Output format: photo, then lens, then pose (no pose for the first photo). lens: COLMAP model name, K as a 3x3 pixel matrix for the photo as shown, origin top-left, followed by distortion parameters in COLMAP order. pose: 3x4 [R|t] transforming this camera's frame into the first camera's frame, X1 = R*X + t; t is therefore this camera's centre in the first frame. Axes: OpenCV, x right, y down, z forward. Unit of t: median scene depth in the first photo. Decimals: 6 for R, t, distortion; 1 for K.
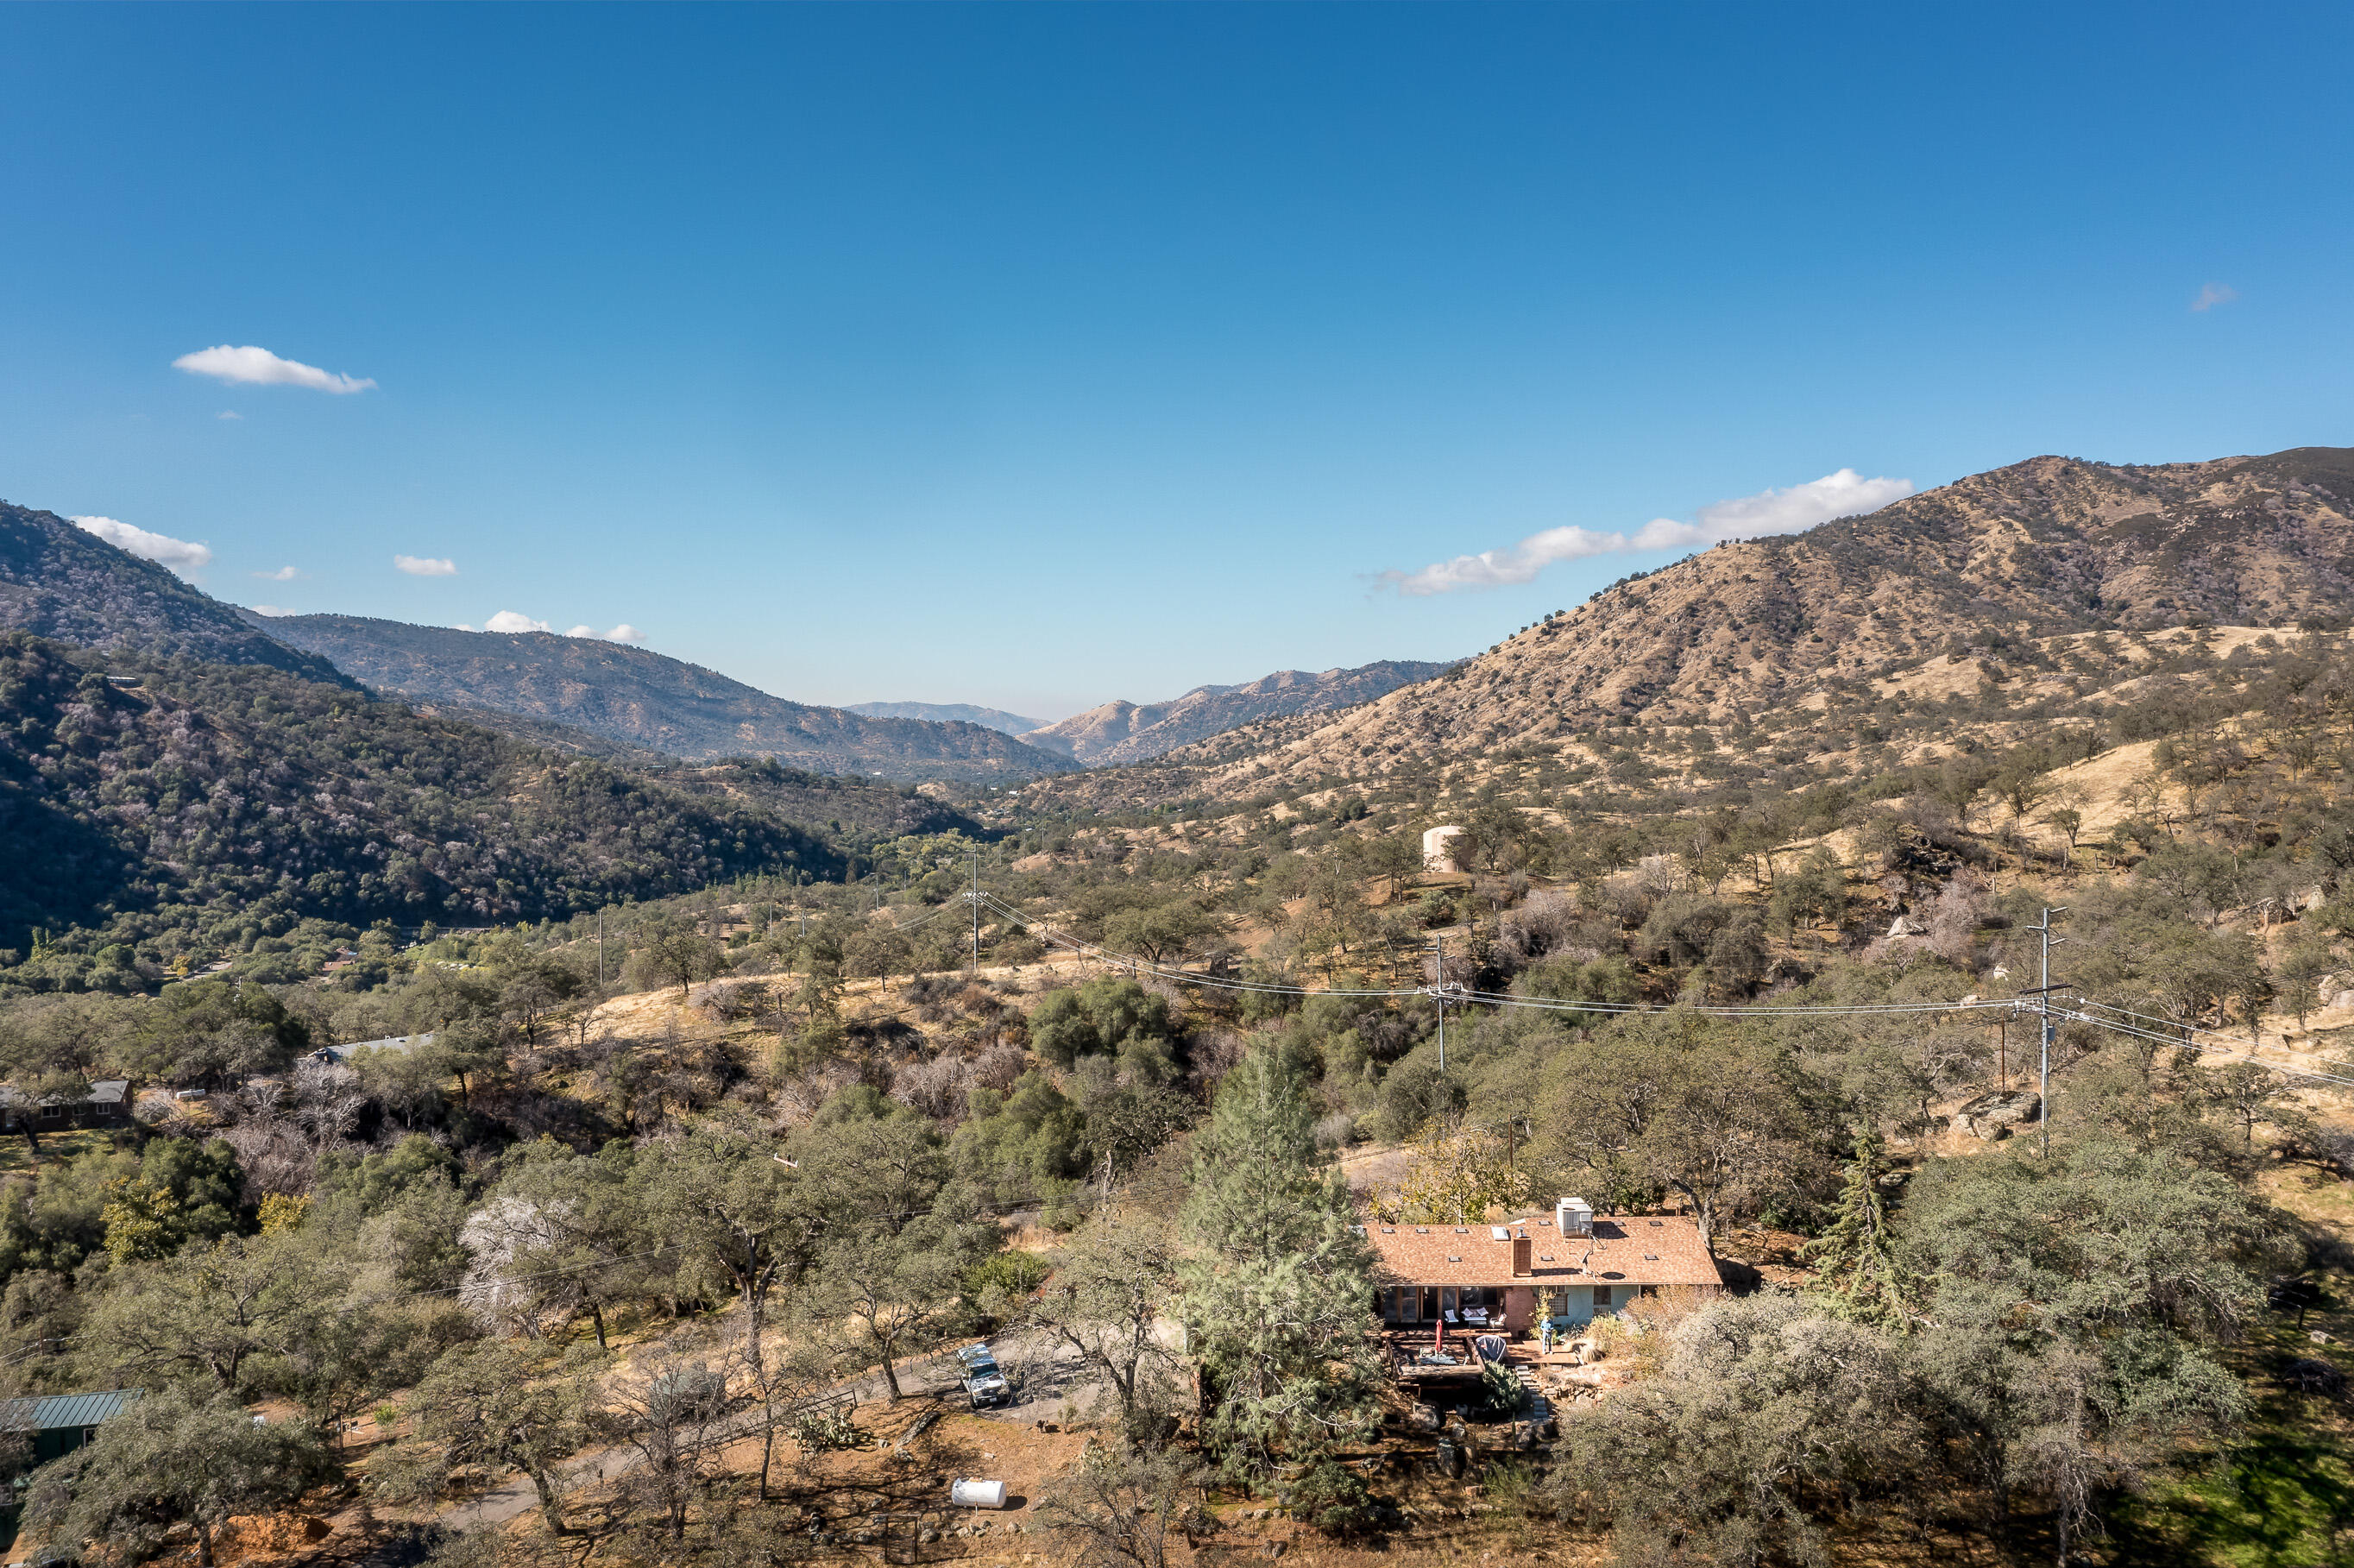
lens RADIAL K [[1862.2, 0, 1177.0], [0, 1862.2, 784.0], [0, 0, 1]] dist [-0.012036, 0.006676]
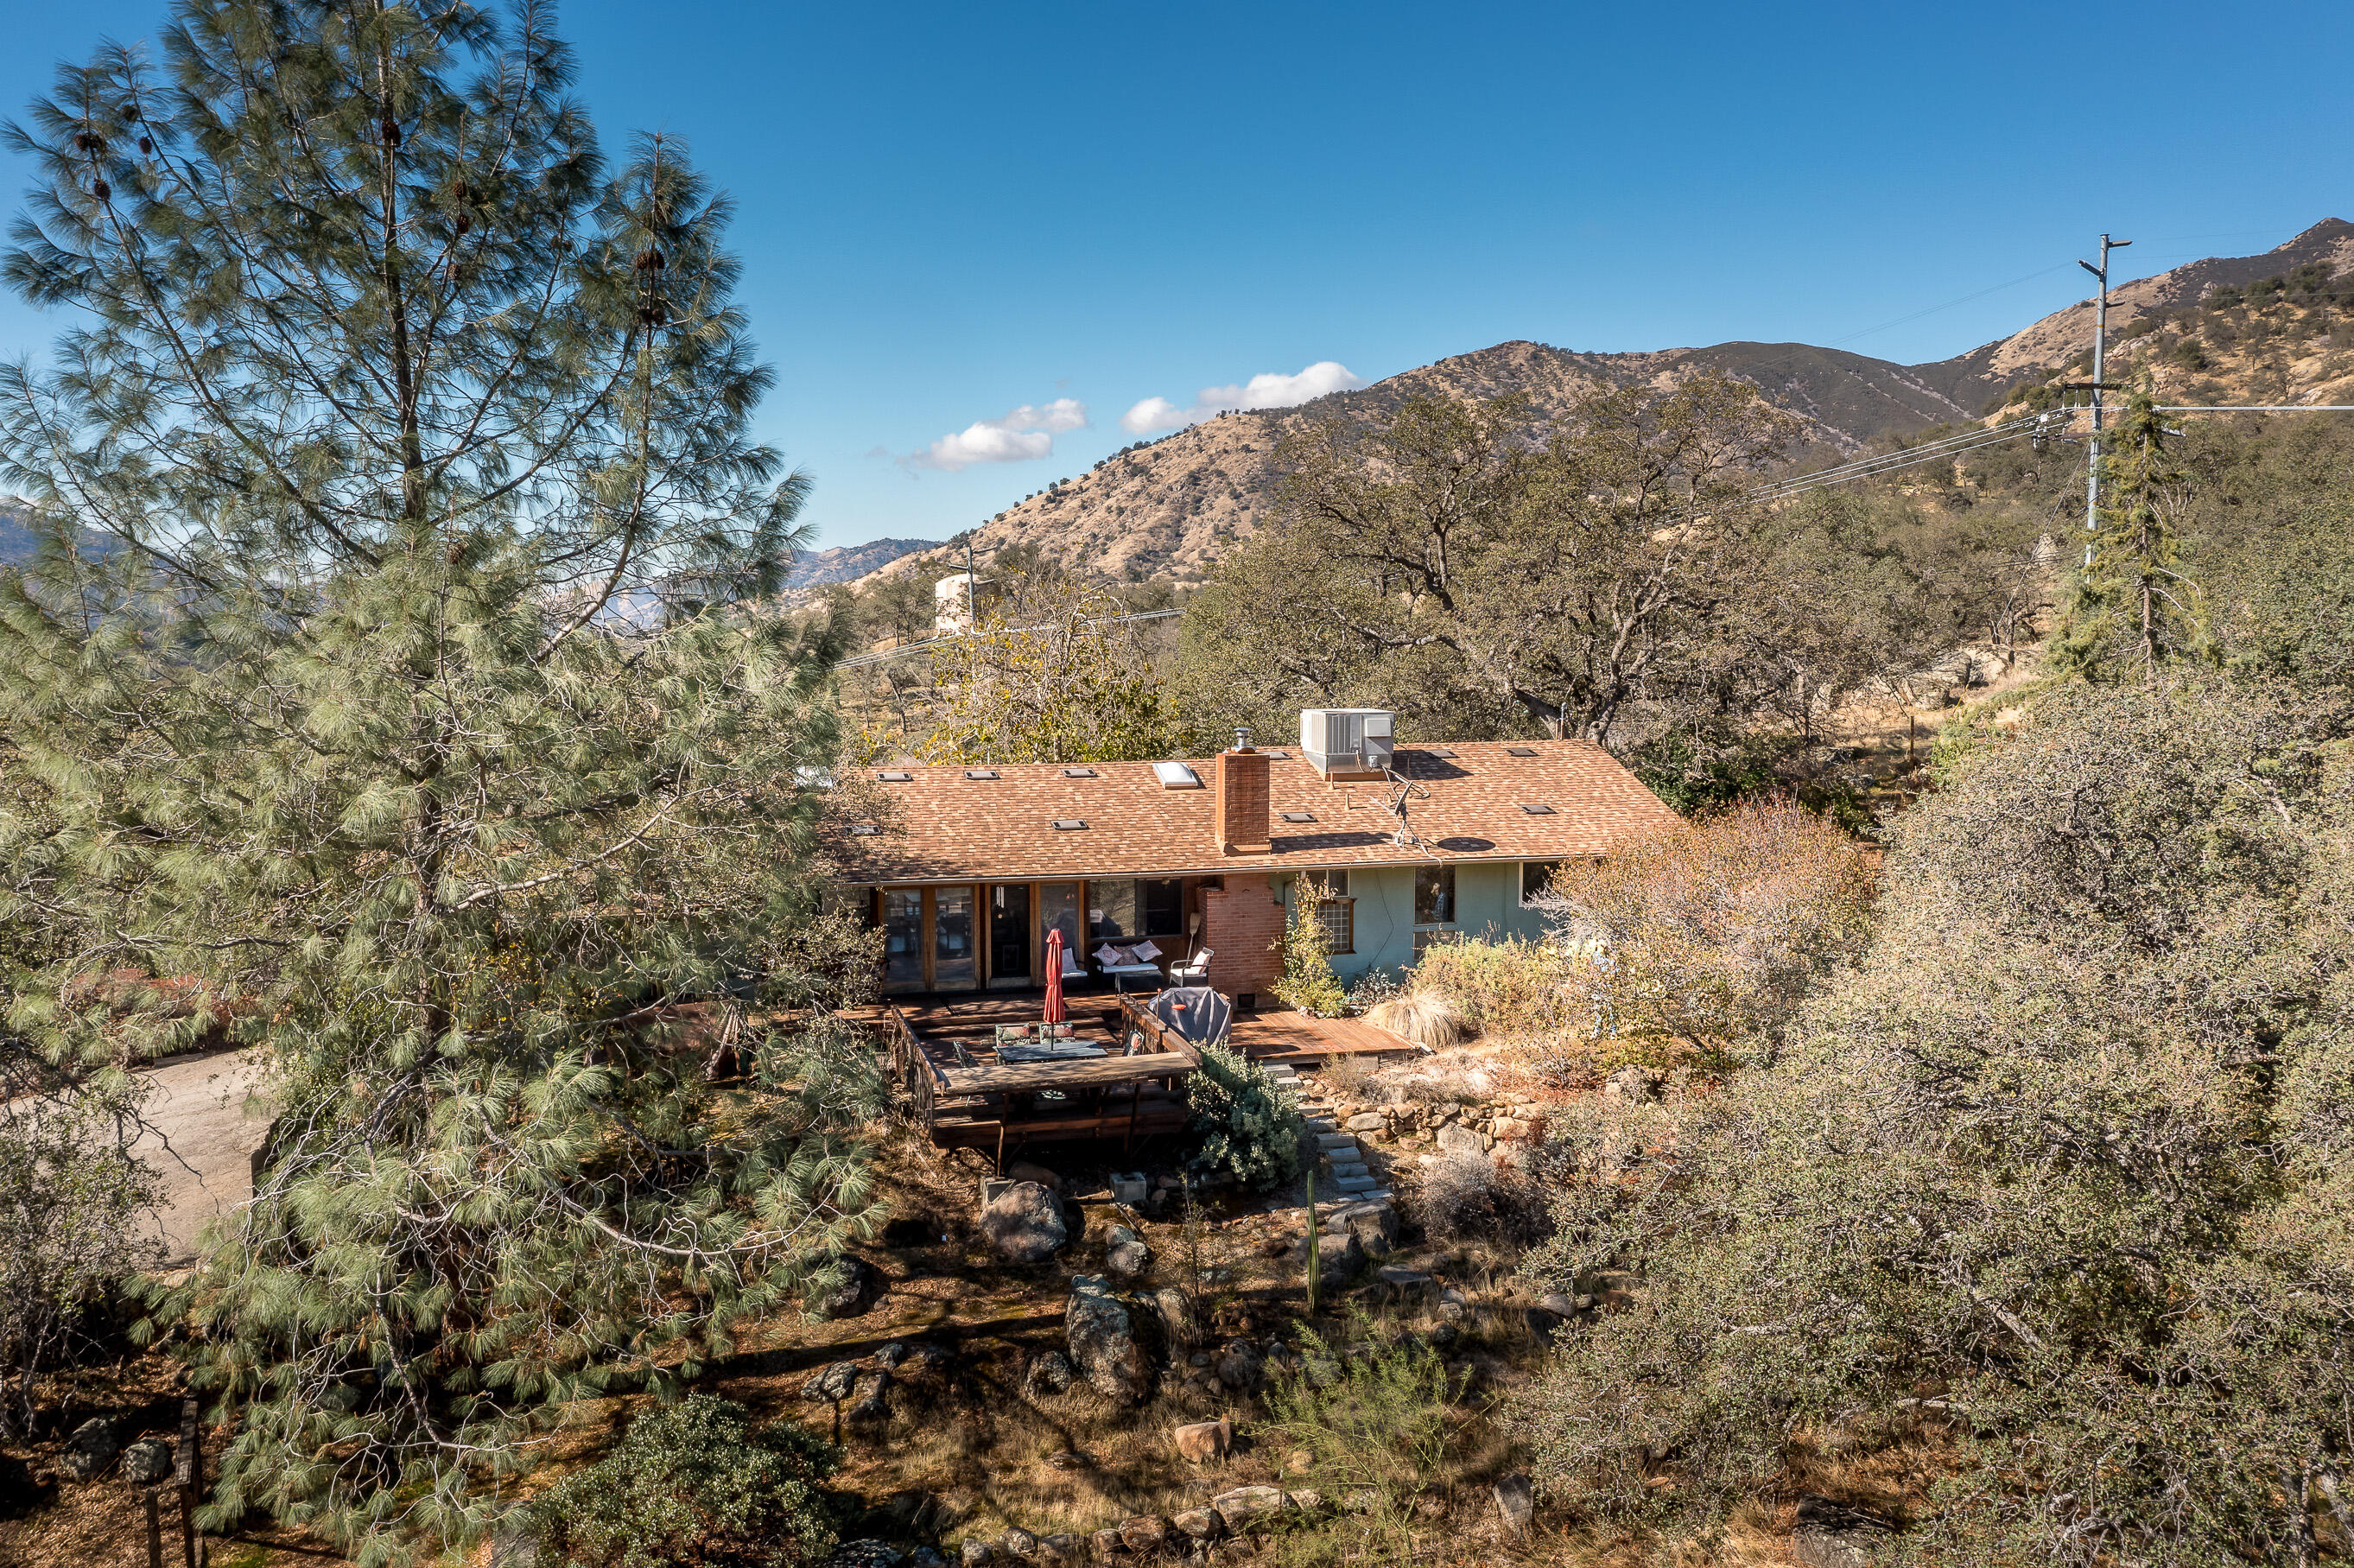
lens RADIAL K [[1868.9, 0, 1127.3], [0, 1868.9, 789.6], [0, 0, 1]] dist [-0.072816, 0.001373]
pose [[0.971919, -0.023368, 0.234153, 0.026789], [0.008415, 0.997872, 0.064657, 0.084859], [-0.235165, -0.060871, 0.970047, 0.237036]]
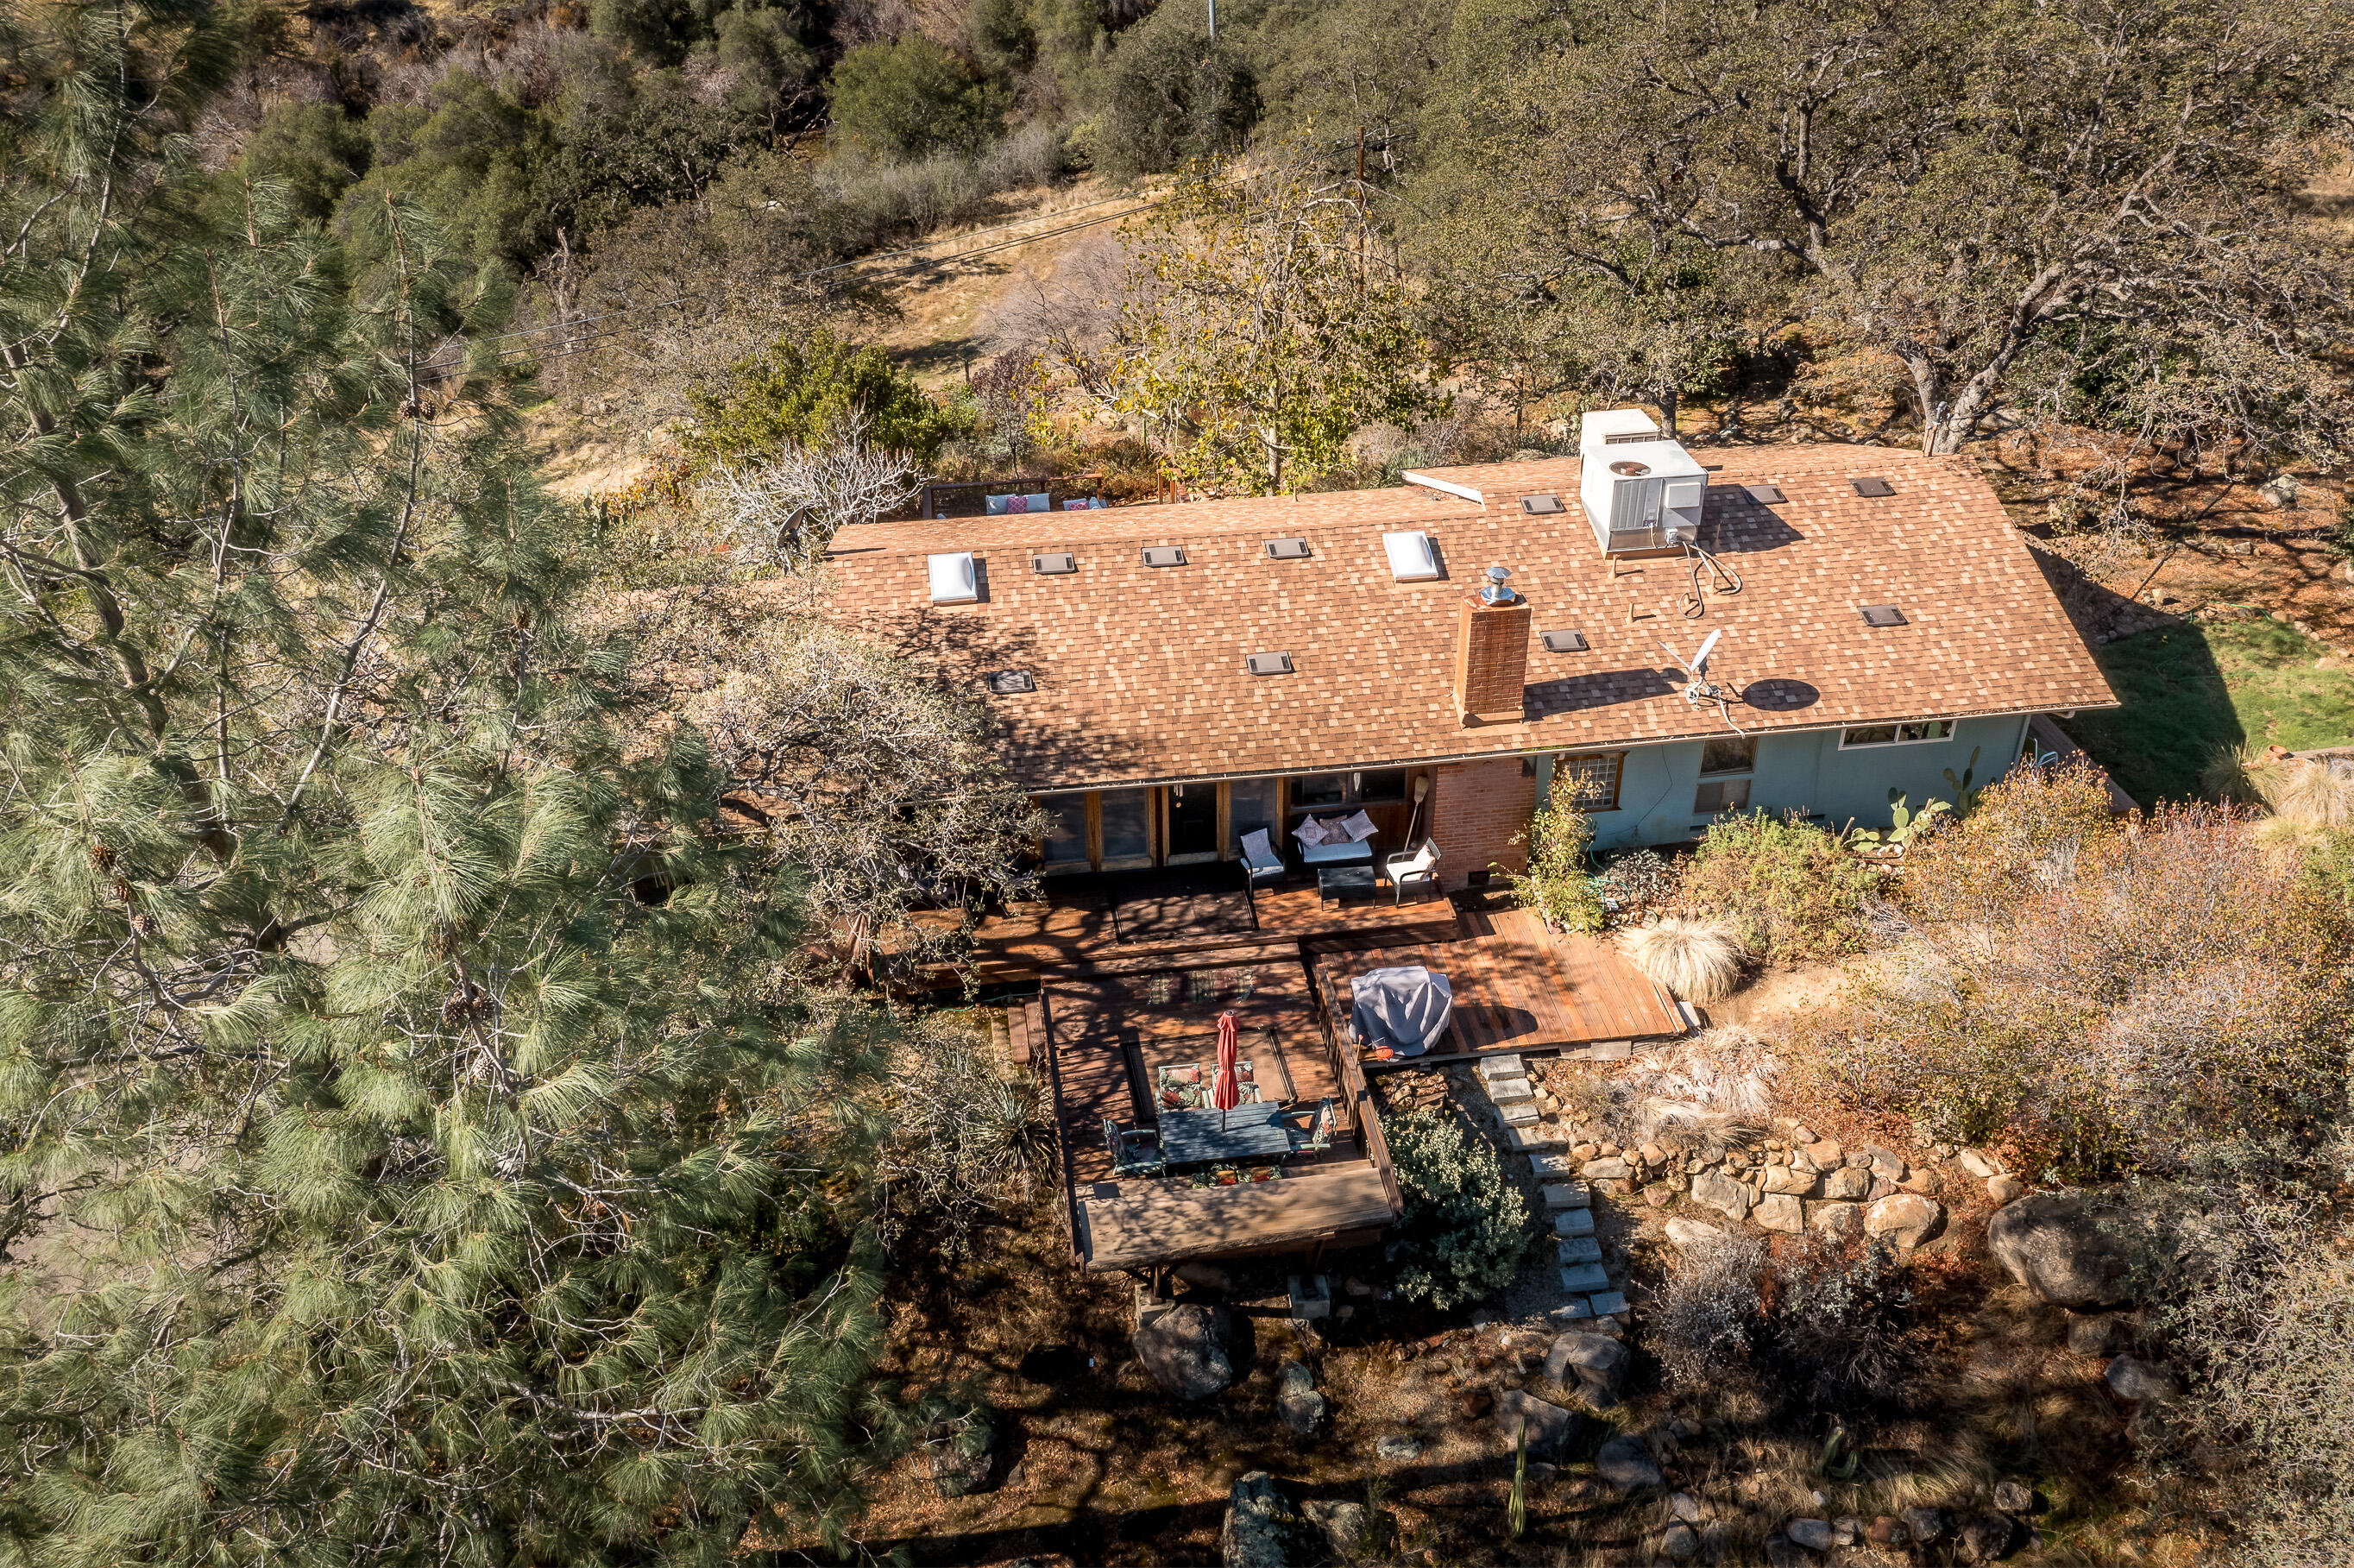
lens RADIAL K [[1862.2, 0, 1177.0], [0, 1862.2, 784.0], [0, 0, 1]] dist [-0.012036, 0.006676]
pose [[0.991599, -0.077778, 0.103354, 0.038410], [0.015458, 0.864551, 0.502308, 0.045285], [-0.128423, -0.496490, 0.858490, 0.277890]]
